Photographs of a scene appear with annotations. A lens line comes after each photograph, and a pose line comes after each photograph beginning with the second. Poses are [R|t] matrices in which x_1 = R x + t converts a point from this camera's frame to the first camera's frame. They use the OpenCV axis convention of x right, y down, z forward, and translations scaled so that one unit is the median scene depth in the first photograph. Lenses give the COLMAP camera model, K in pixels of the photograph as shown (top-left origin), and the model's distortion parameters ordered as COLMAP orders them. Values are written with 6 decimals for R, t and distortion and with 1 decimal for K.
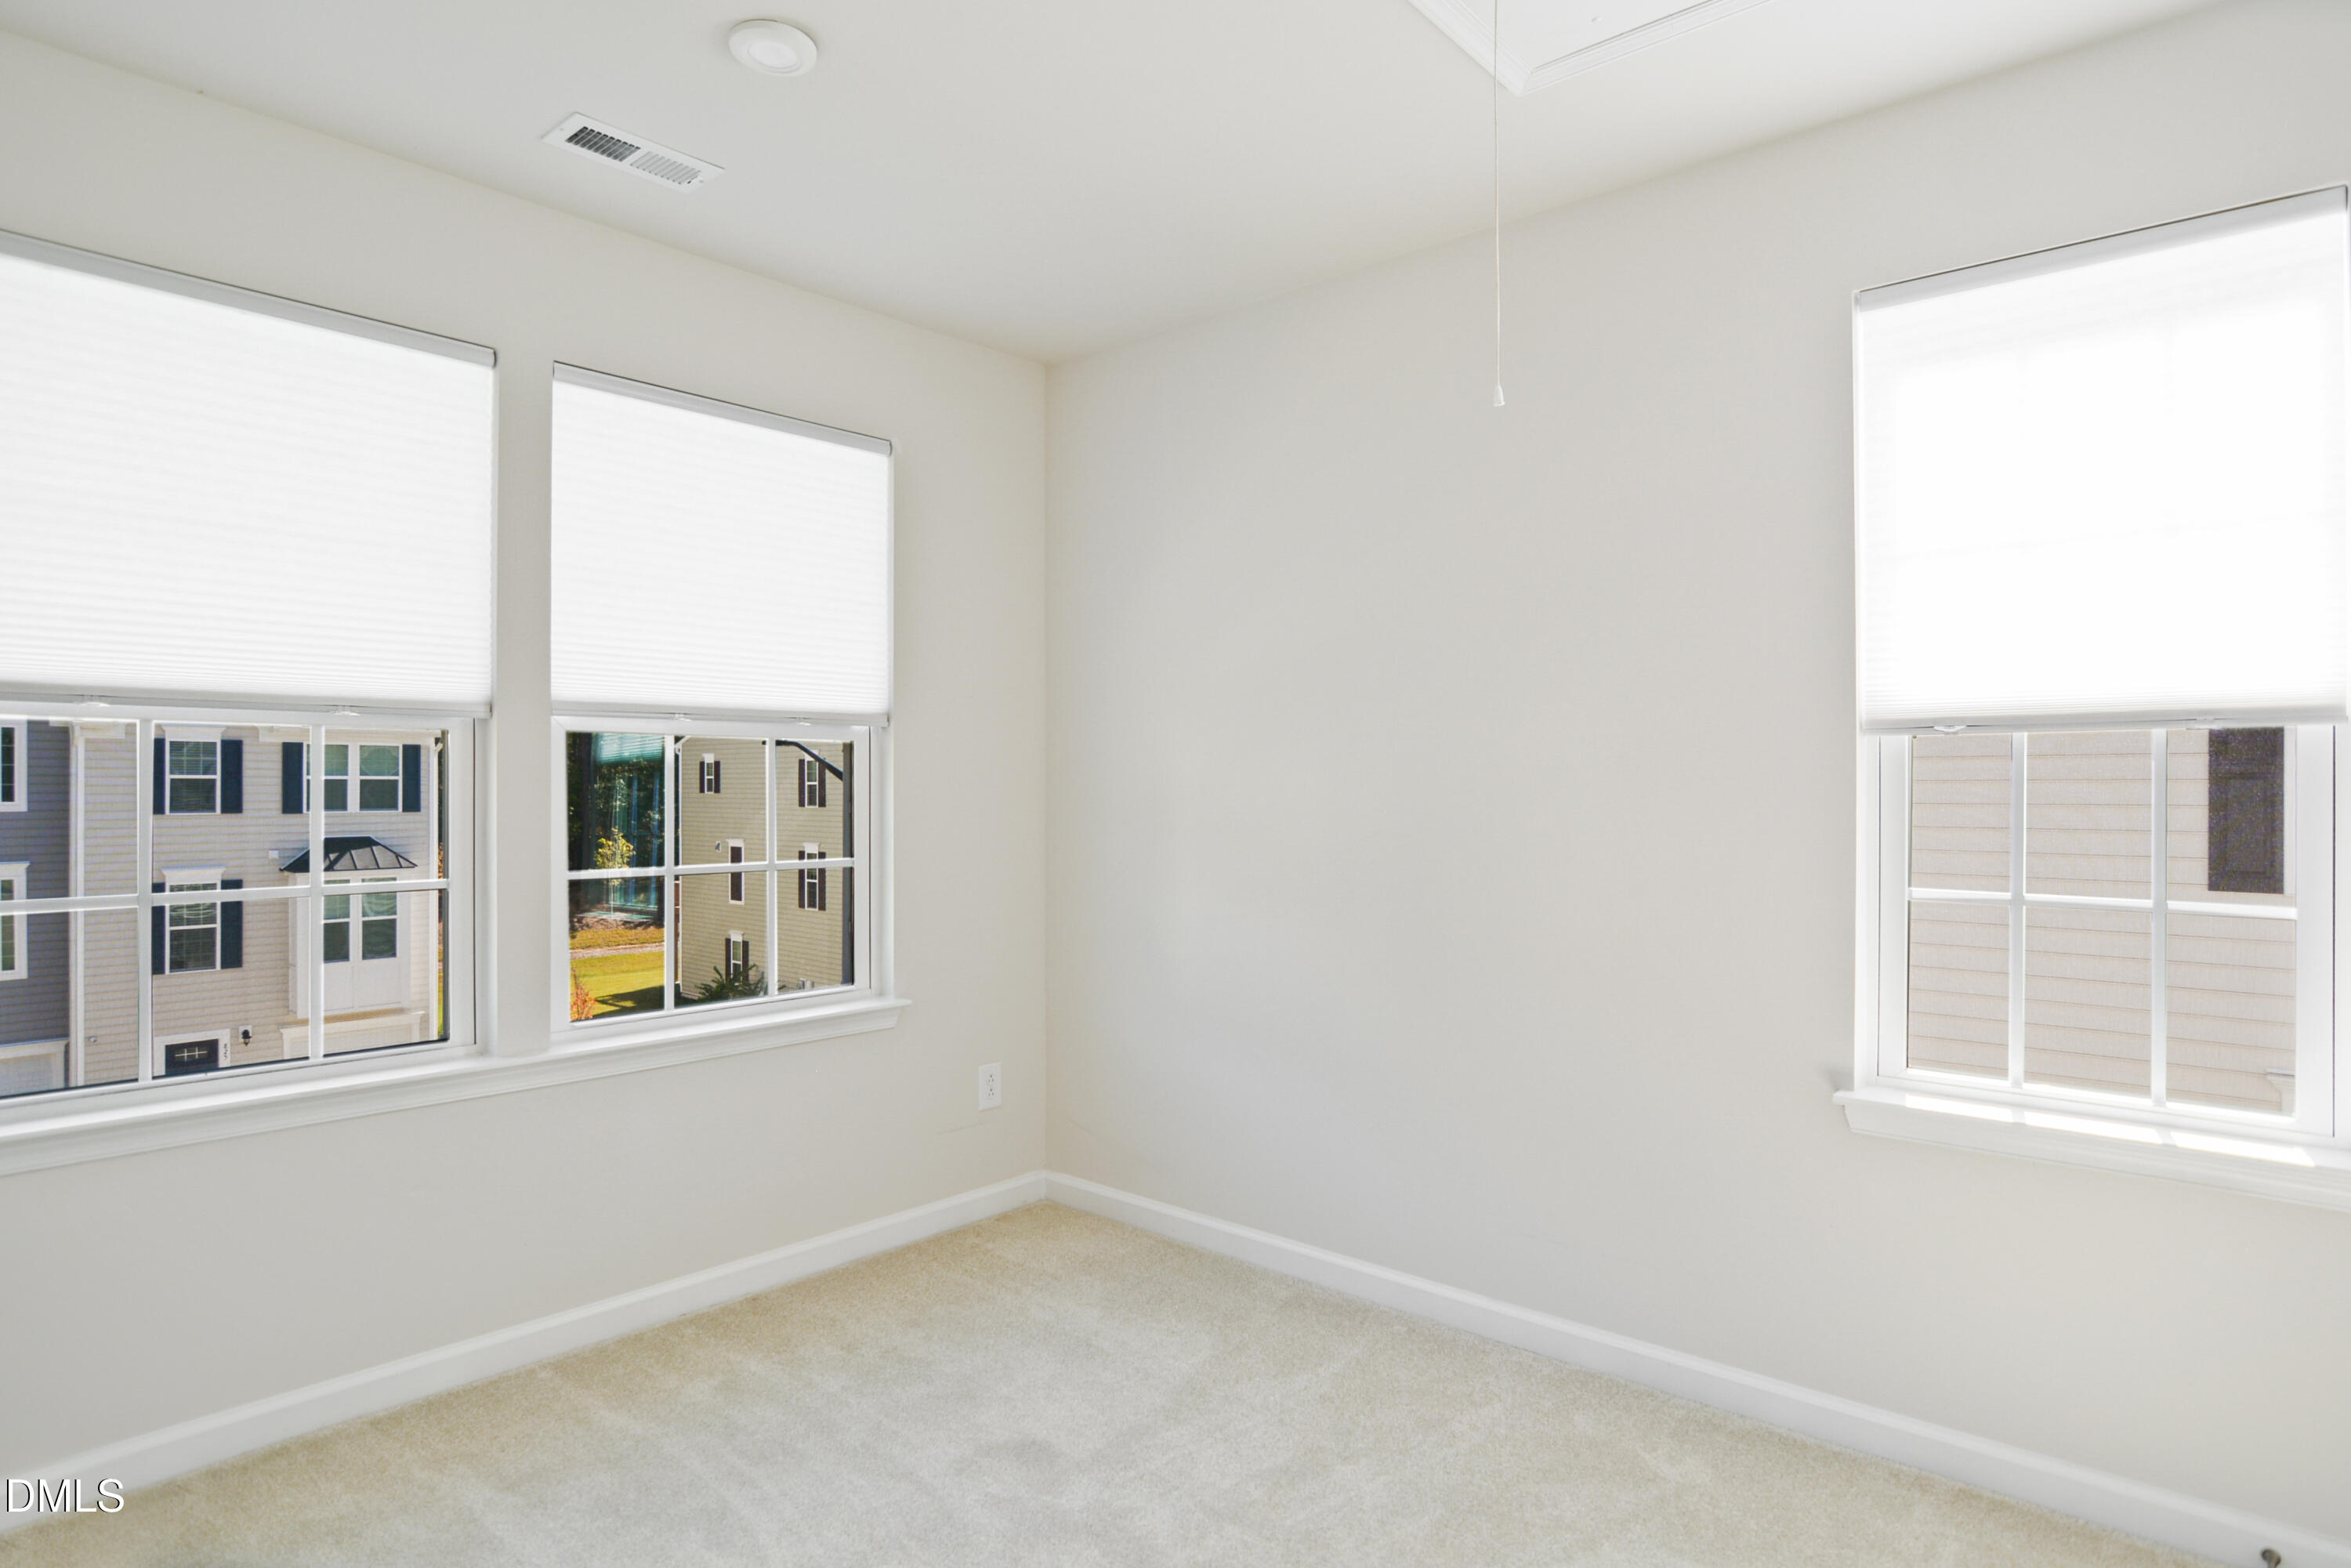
lens RADIAL K [[1267.0, 0, 1175.5], [0, 1267.0, 784.0], [0, 0, 1]] dist [-0.026933, 0.001689]
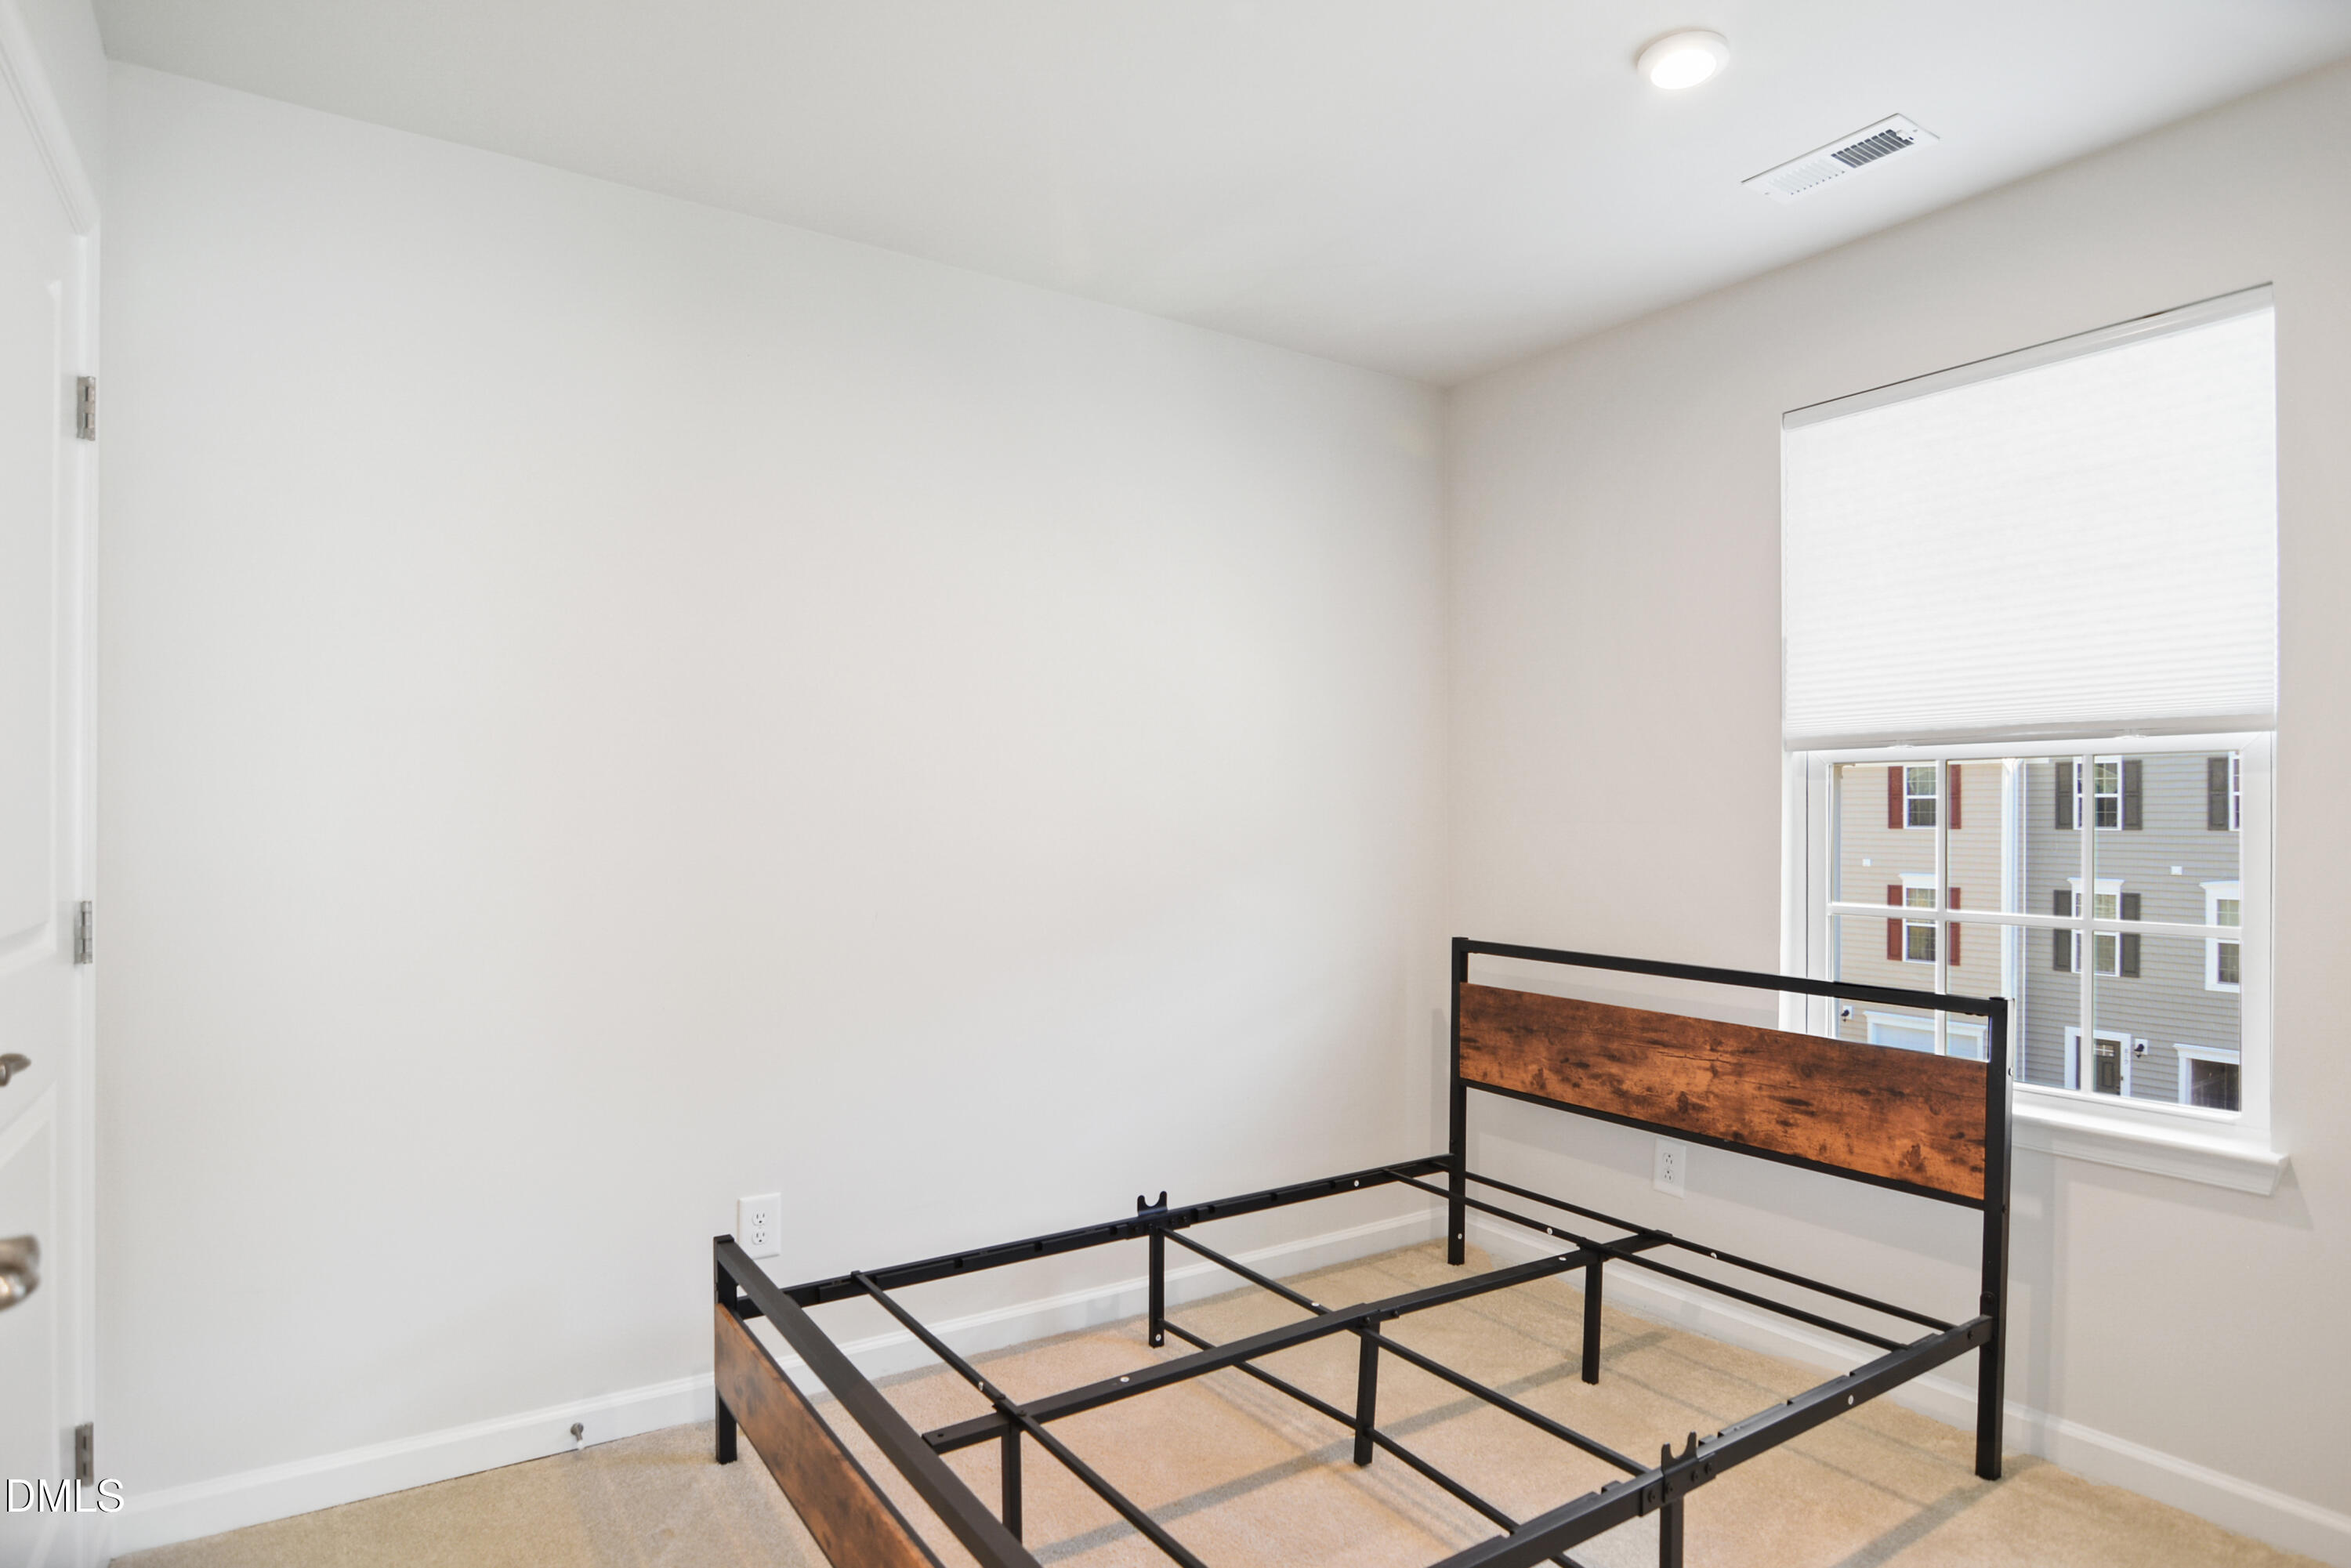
lens RADIAL K [[1267.0, 0, 1175.5], [0, 1267.0, 784.0], [0, 0, 1]] dist [-0.026933, 0.001689]
pose [[-0.253000, -0.004298, -0.967457, 0.525945], [0.006552, 0.999960, -0.006156, -0.016420], [0.967444, -0.007896, -0.252961, 0.622136]]
